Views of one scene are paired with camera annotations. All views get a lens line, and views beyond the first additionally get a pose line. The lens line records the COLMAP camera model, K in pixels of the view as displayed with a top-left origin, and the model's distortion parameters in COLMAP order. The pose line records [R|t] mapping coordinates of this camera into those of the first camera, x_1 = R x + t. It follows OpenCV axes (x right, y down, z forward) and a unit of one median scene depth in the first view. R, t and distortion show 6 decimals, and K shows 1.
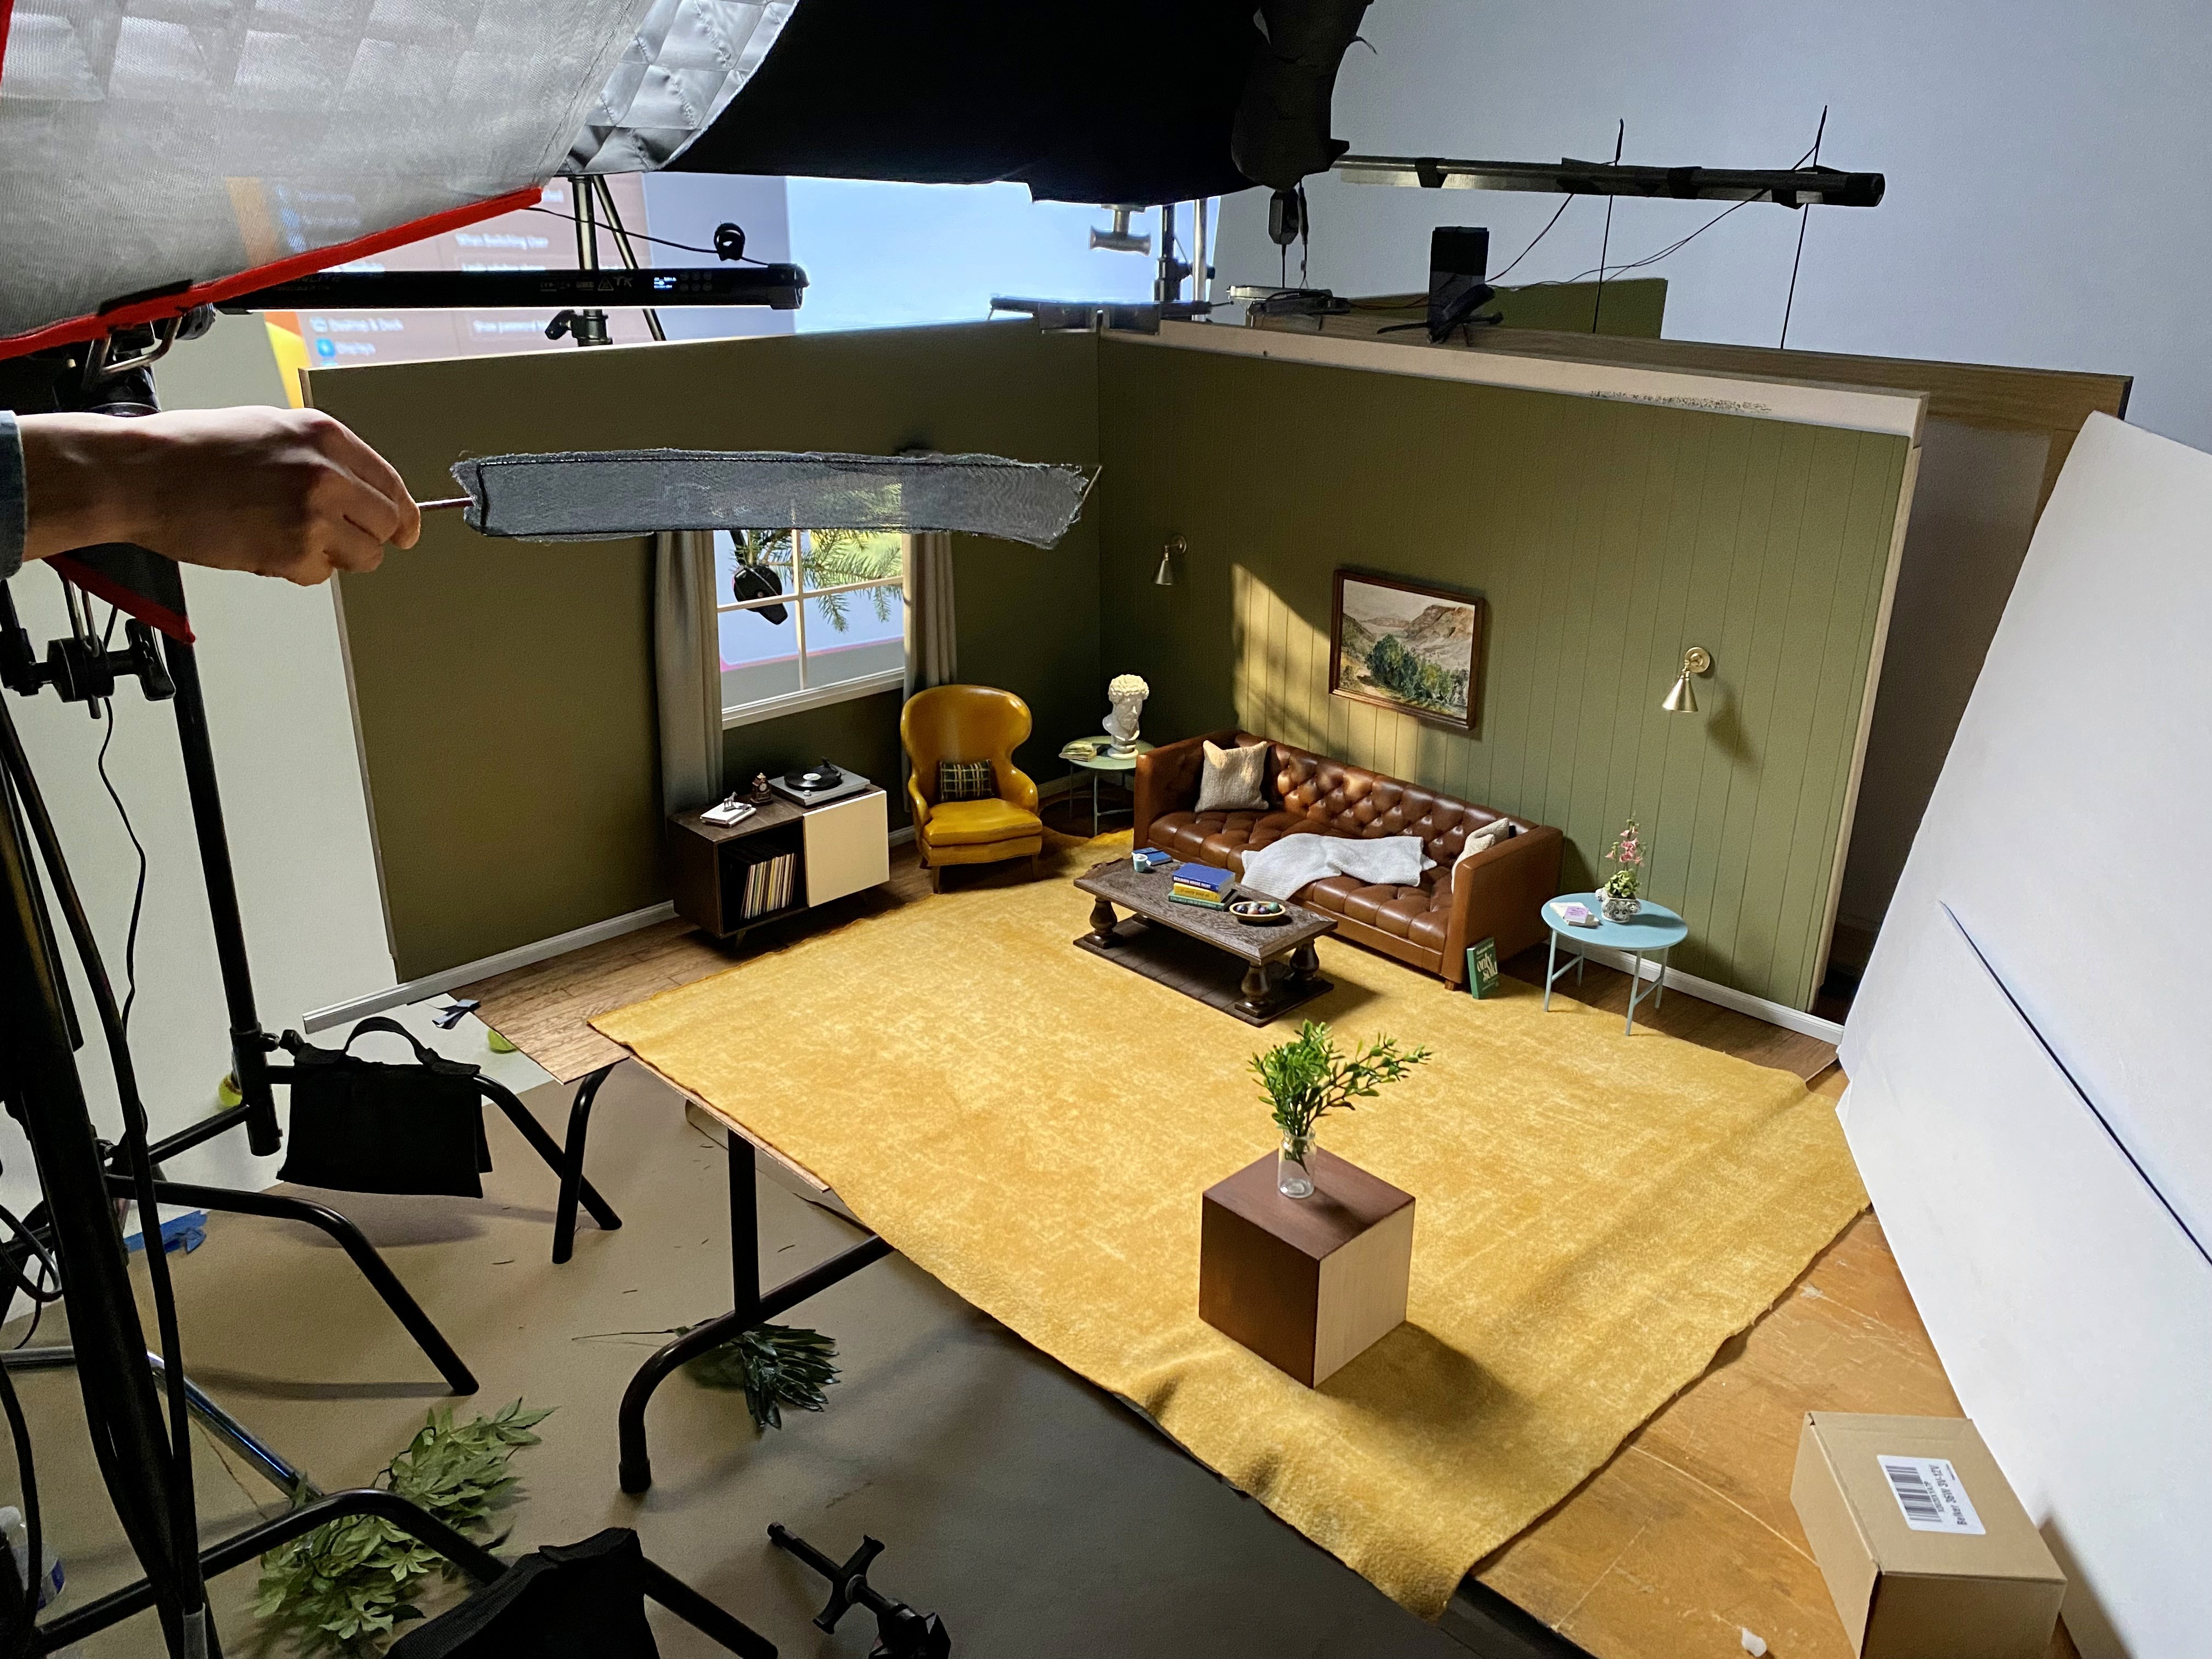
lens RADIAL K [[1703.7, 0, 1106.0], [0, 1703.7, 829.5], [0, 0, 1]] dist [-0.001161, -0.000203]
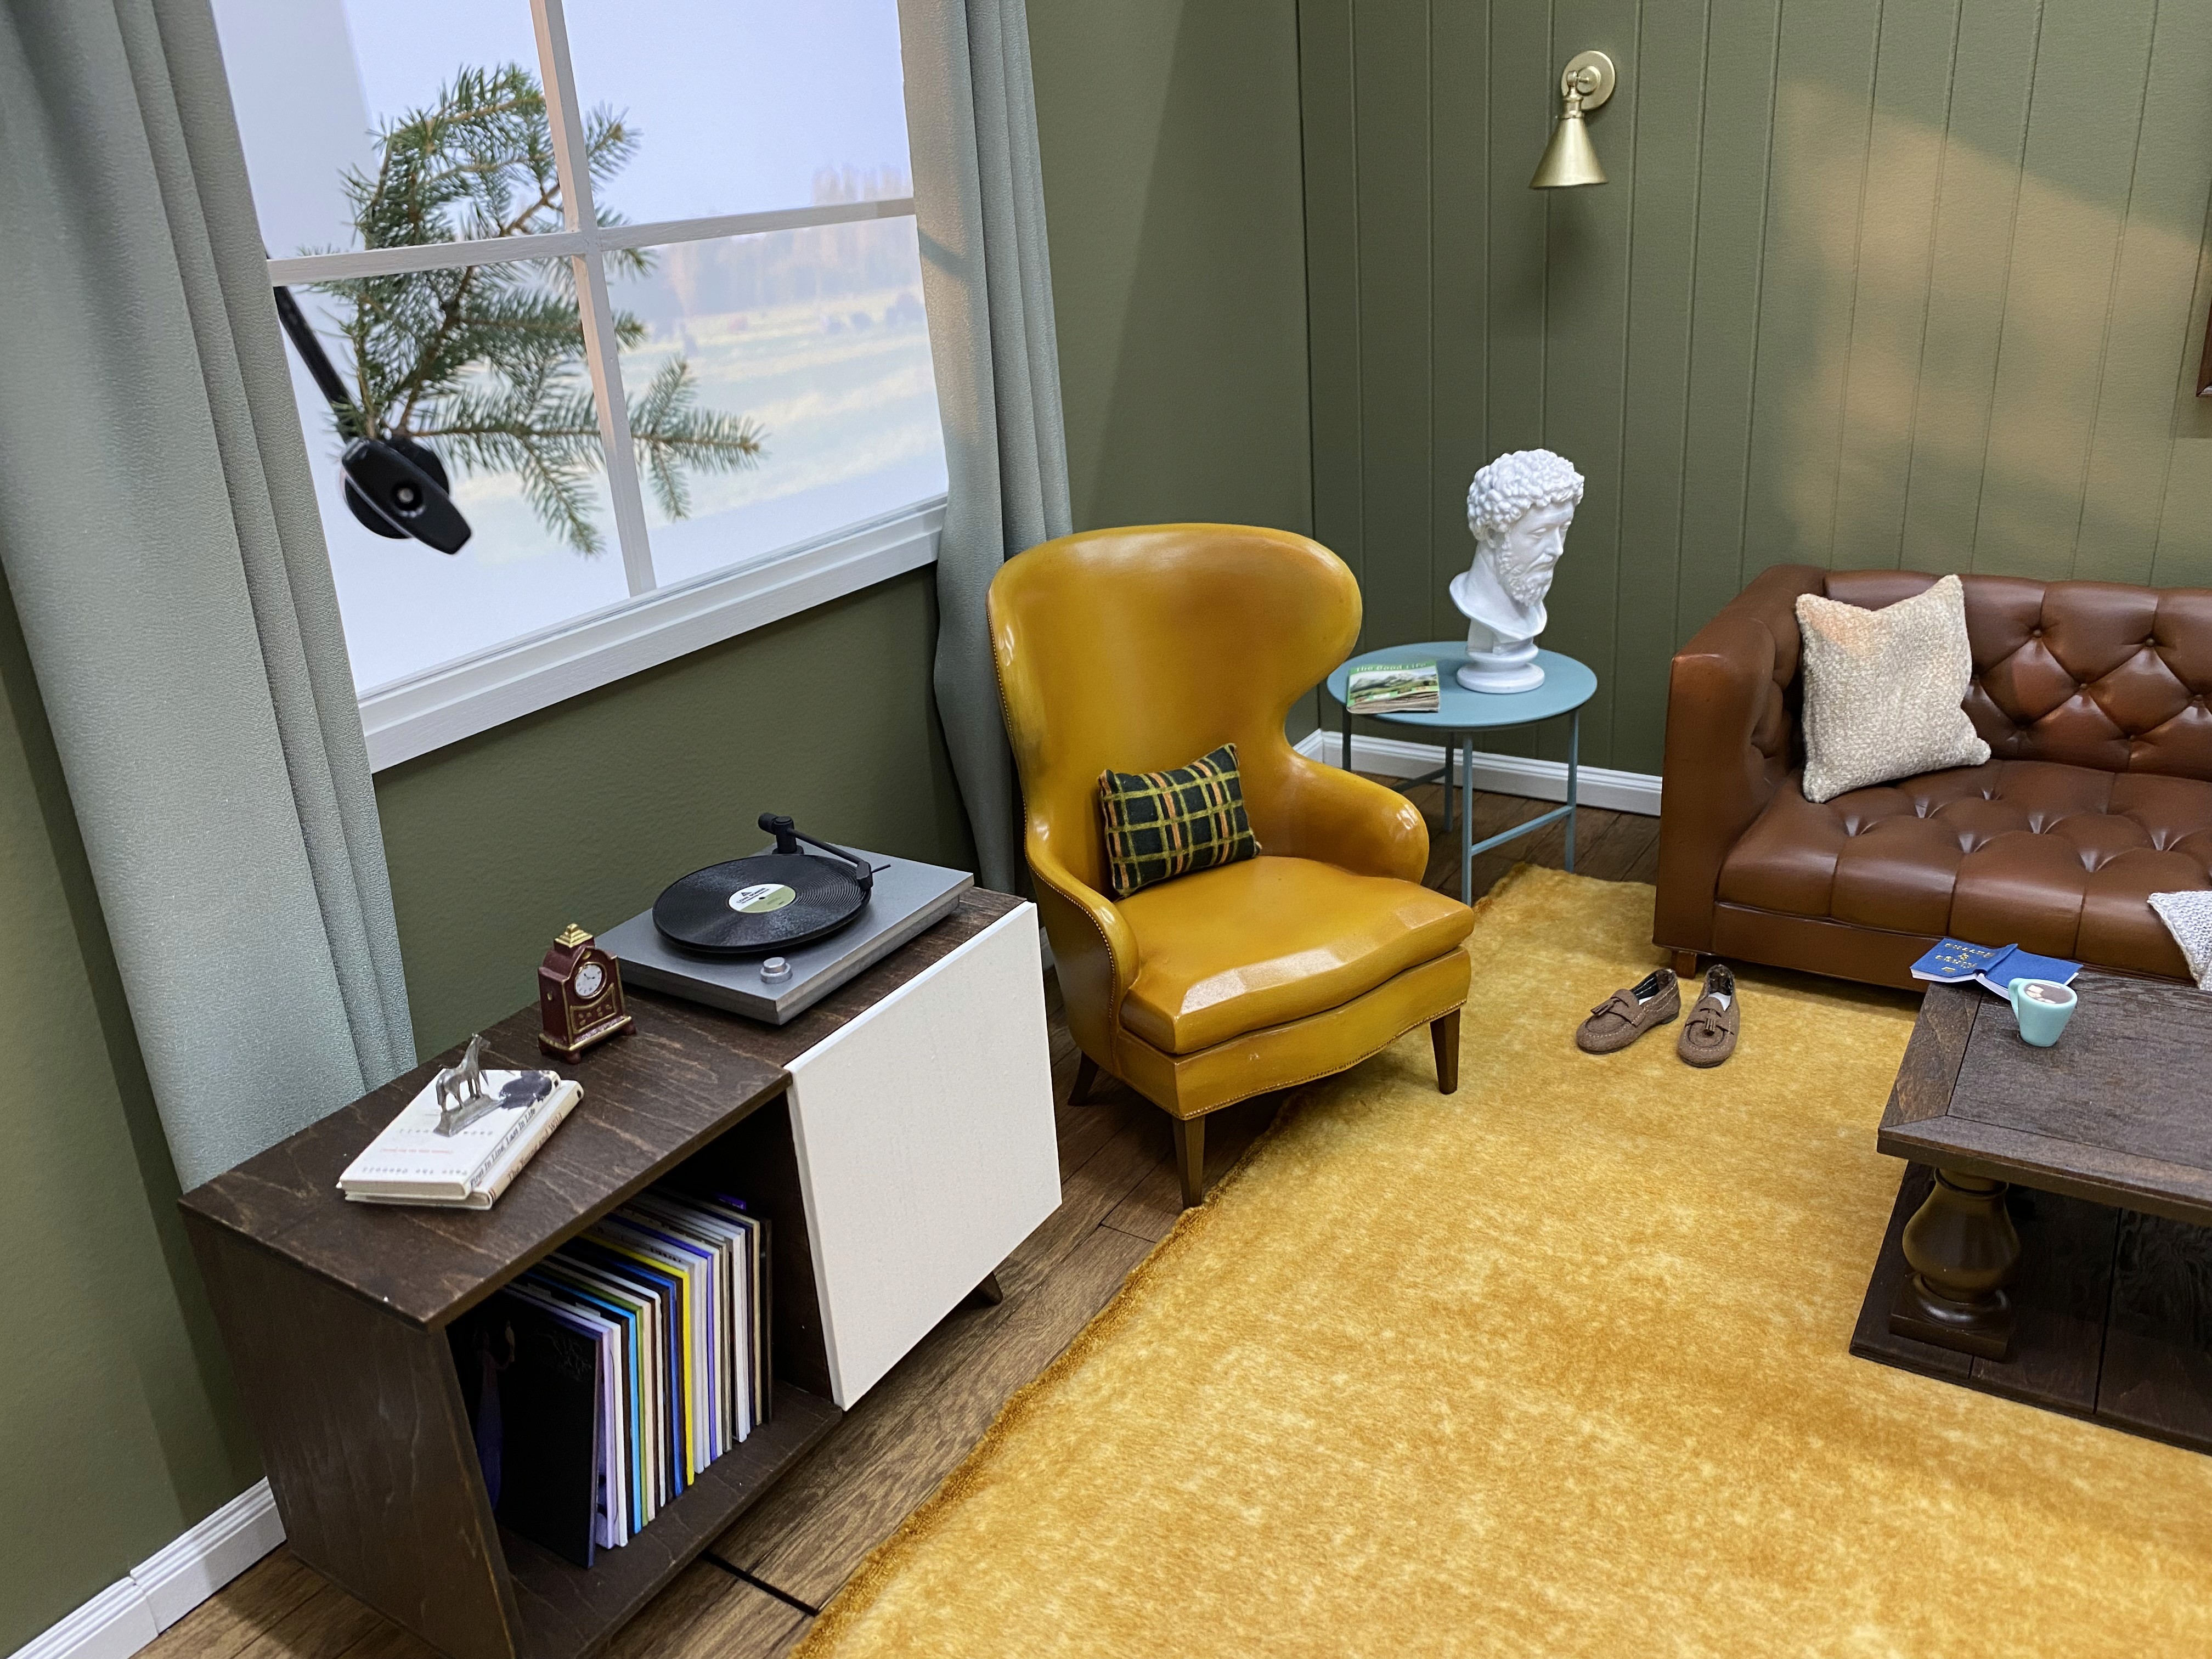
lens RADIAL K [[1722.2, 0, 1066.6], [0, 1722.2, 881.9], [0, 0, 1]] dist [0.078464, -0.000282]
pose [[0.977113, -0.158583, 0.141783, -0.164110], [0.152932, 0.986973, 0.049967, -0.039329], [-0.147860, -0.027141, 0.988636, 0.731854]]
